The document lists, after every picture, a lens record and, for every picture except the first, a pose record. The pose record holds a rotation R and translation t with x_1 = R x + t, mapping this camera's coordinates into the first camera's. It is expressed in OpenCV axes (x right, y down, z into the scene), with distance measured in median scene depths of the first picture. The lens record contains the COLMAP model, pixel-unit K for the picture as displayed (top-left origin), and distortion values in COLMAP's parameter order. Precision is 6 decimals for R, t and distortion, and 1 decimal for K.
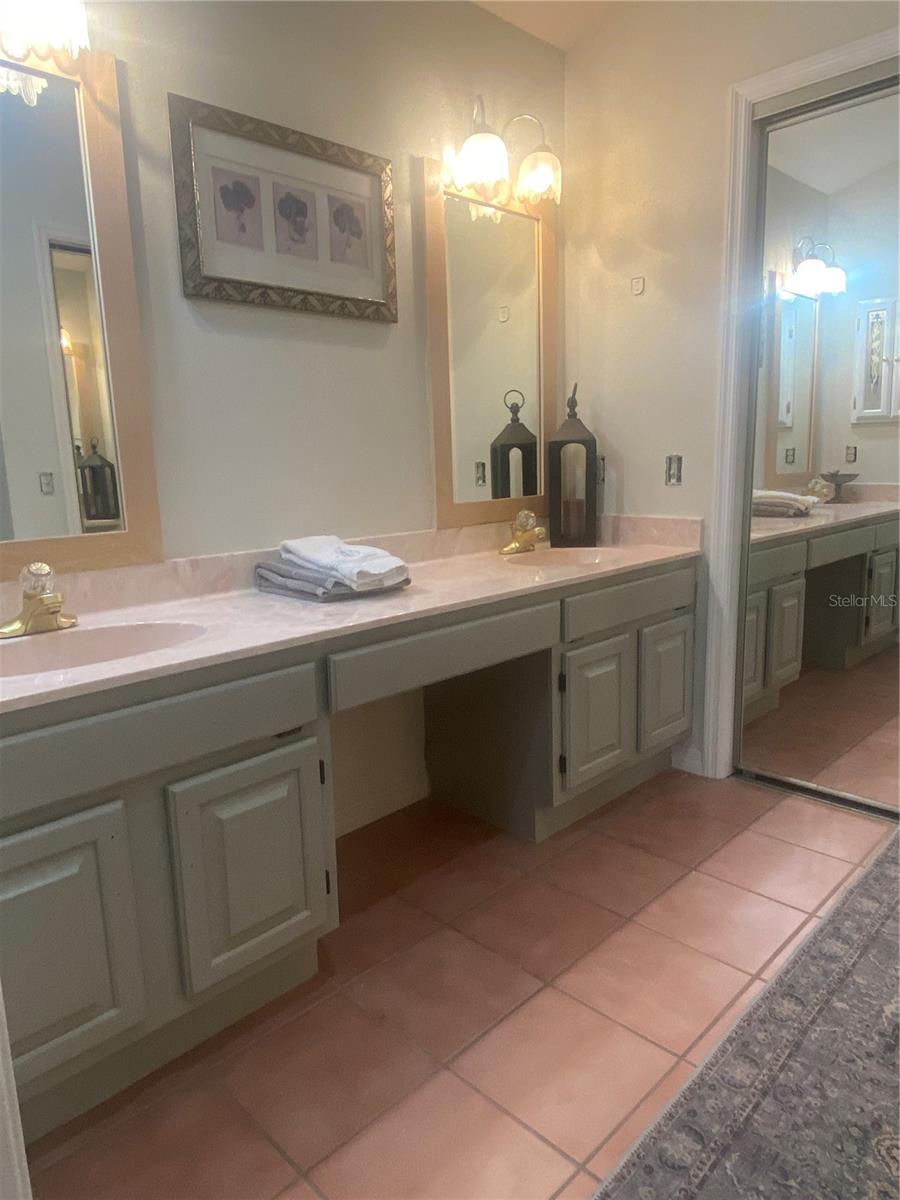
lens RADIAL K [[788.9, 0, 451.6], [0, 788.9, 595.9], [0, 0, 1]] dist [-0.010921, -0.008019]
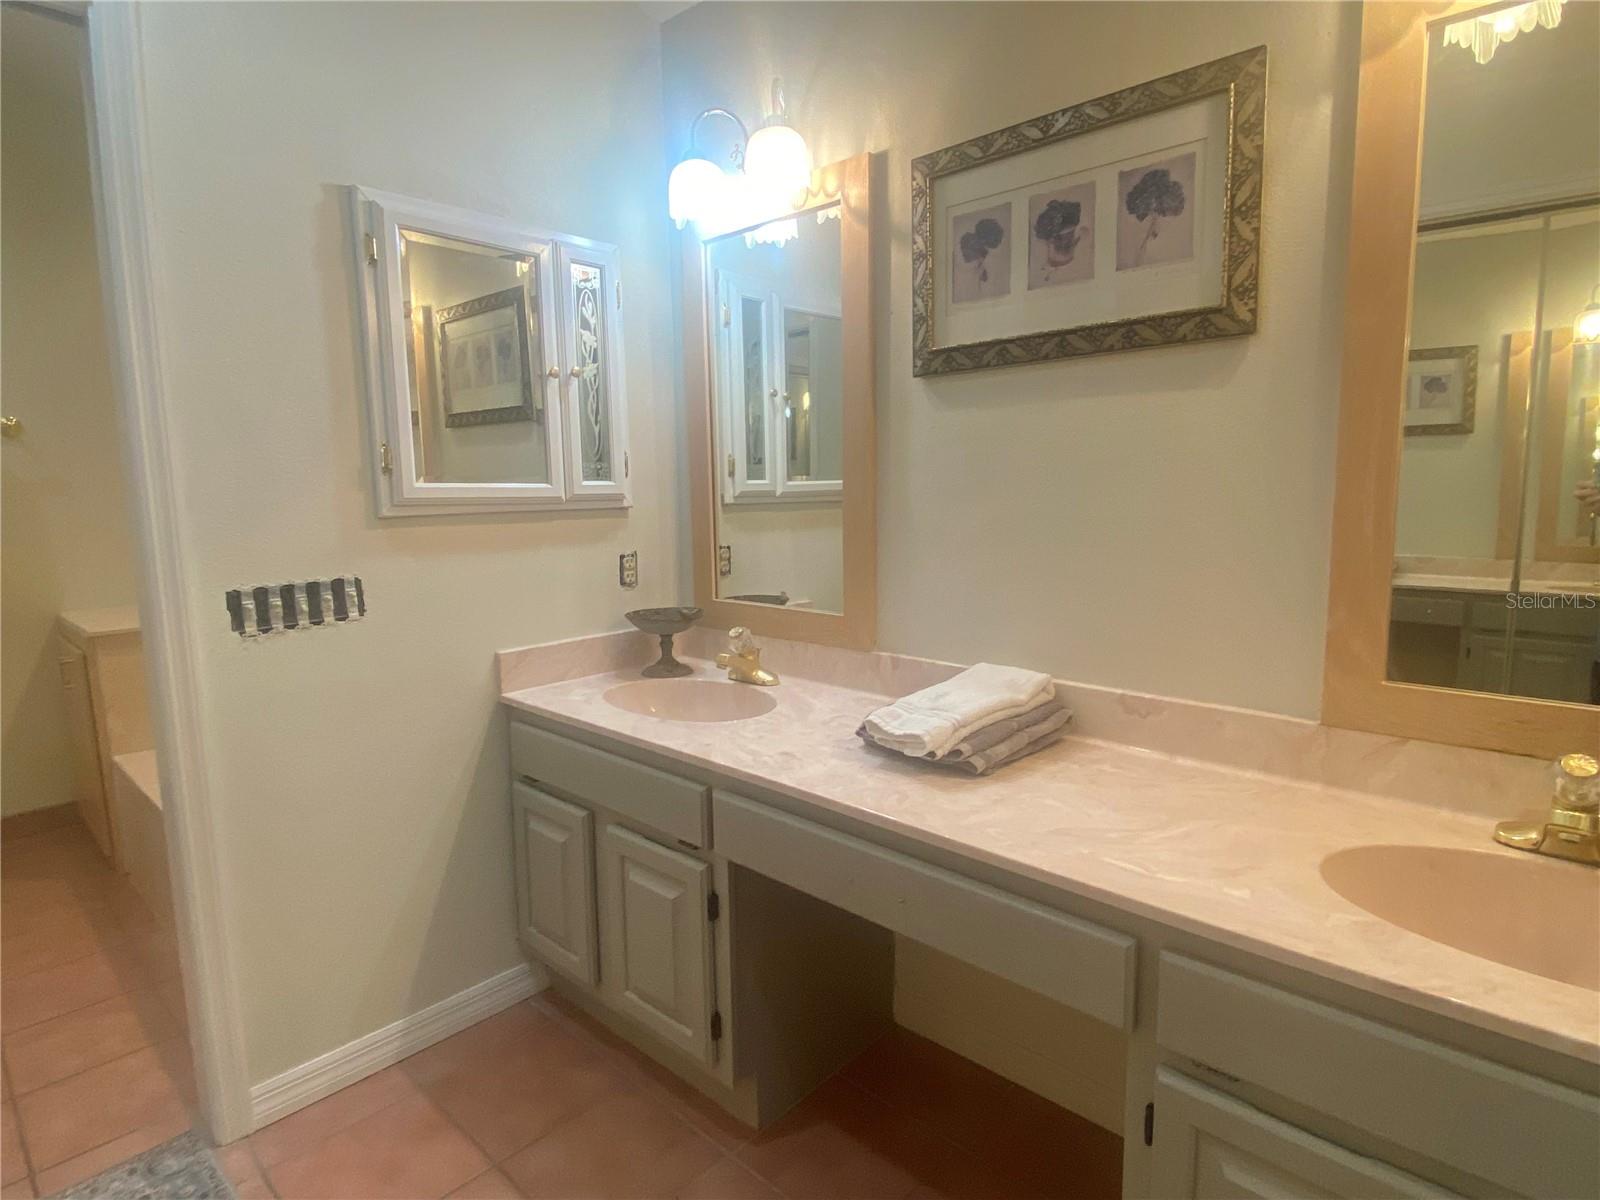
lens RADIAL K [[838.6, 0, 801.7], [0, 838.6, 605.8], [0, 0, 1]] dist [-0.021159, -0.000739]
pose [[0.028449, 0.149153, -0.988405, 0.597894], [-0.167885, 0.975472, 0.142369, -0.220367], [0.985396, 0.161888, 0.052792, 0.792500]]
